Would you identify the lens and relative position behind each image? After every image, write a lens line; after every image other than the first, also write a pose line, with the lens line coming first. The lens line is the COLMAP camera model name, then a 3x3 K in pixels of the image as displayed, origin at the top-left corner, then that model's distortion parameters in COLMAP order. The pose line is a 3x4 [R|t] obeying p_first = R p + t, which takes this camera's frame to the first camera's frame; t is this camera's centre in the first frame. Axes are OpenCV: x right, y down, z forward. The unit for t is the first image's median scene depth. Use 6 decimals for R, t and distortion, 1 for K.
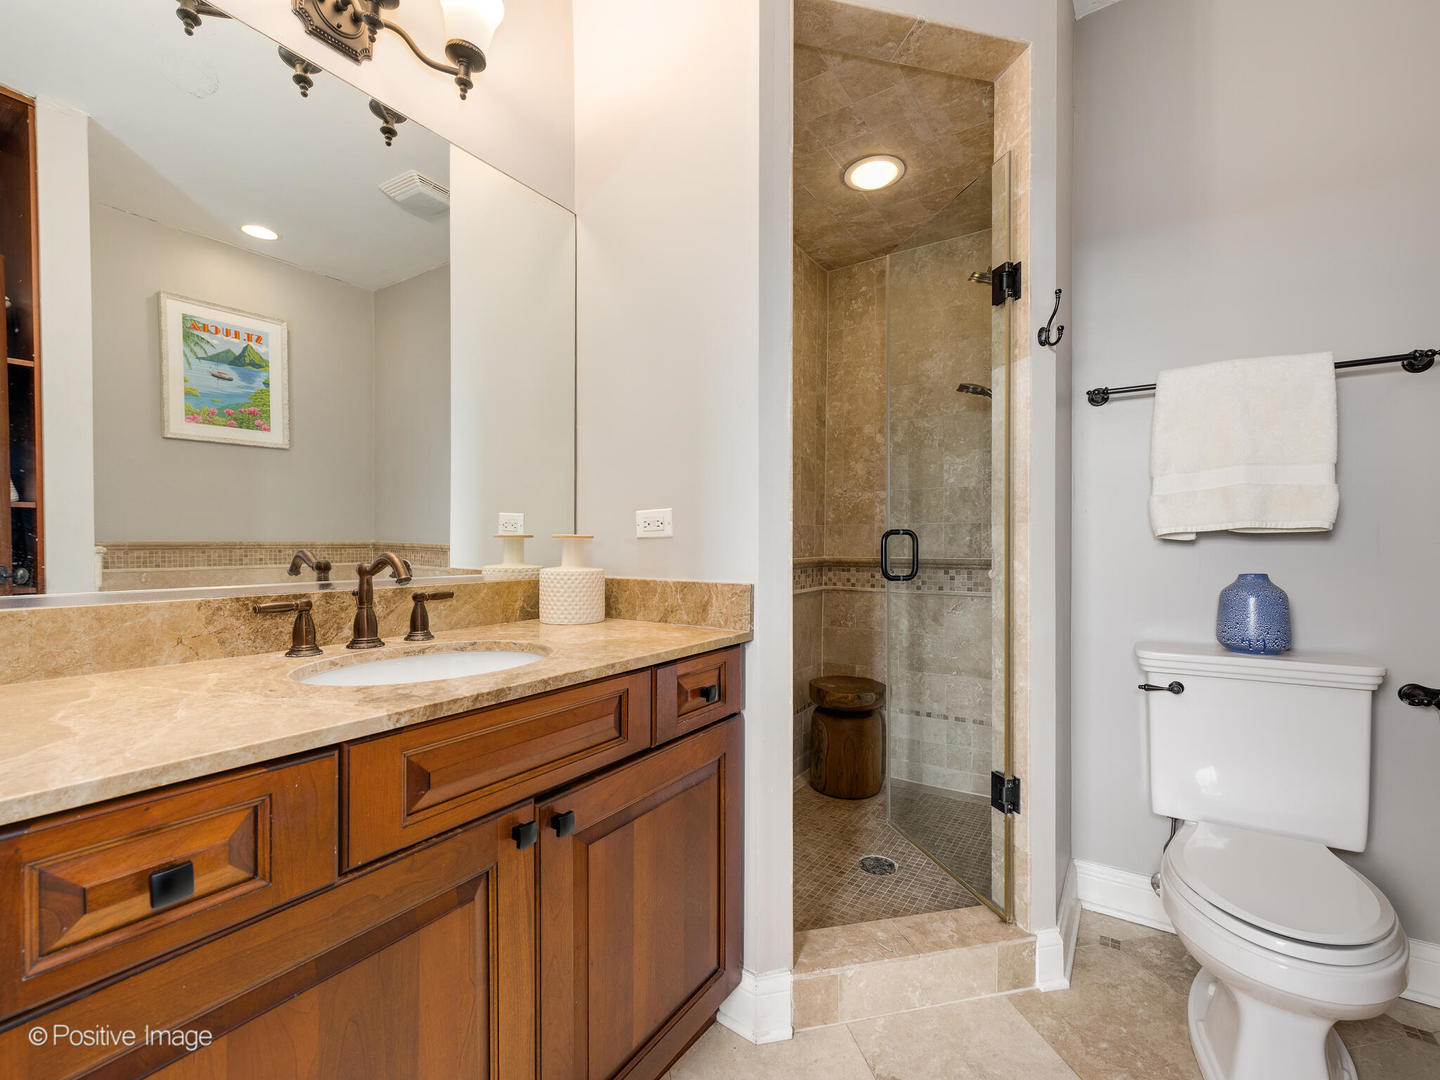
lens RADIAL K [[637.1, 0, 711.1], [0, 637.1, 534.7], [0, 0, 1]] dist [0.007445, 0.000368]
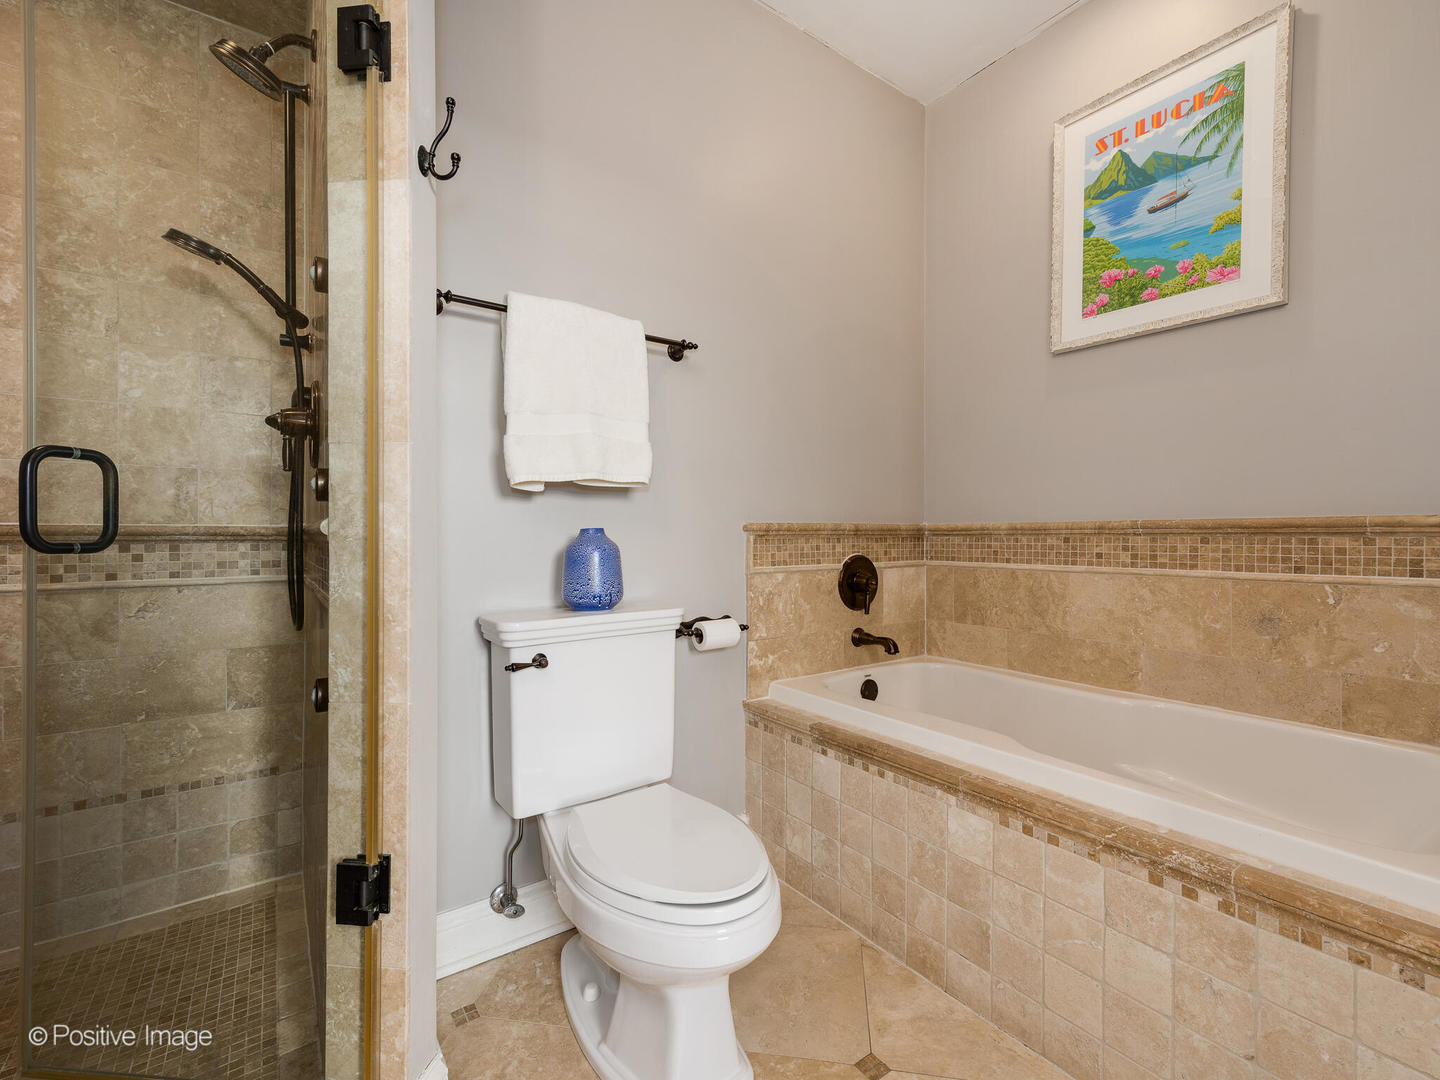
lens RADIAL K [[637.1, 0, 711.1], [0, 637.1, 534.7], [0, 0, 1]] dist [0.007445, 0.000368]
pose [[0.348957, 0.005741, 0.937121, 0.010646], [-0.010183, 0.999945, -0.002334, 0.068812], [-0.937084, -0.008728, 0.348996, 0.478053]]
